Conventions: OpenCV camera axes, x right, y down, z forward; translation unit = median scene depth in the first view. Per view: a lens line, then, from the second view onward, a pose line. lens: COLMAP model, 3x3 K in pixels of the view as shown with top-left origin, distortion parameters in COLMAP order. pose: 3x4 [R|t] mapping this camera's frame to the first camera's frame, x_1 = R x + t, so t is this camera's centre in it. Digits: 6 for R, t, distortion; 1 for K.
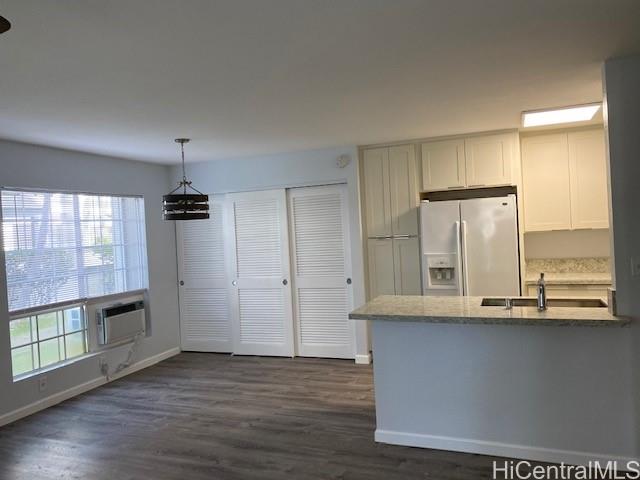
lens RADIAL K [[481.5, 0, 316.8], [0, 481.5, 237.1], [0, 0, 1]] dist [0.025350, -0.037647]
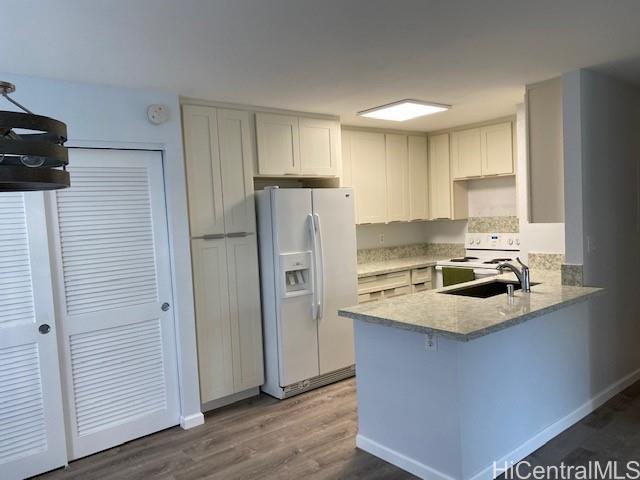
lens RADIAL K [[481.5, 0, 320.5], [0, 481.5, 244.3], [0, 0, 1]] dist [0.025350, -0.037647]
pose [[0.486209, -0.035179, 0.873134, -0.406977], [0.040335, 0.999028, 0.017791, 0.005989], [-0.872911, 0.026568, 0.487155, 0.532914]]
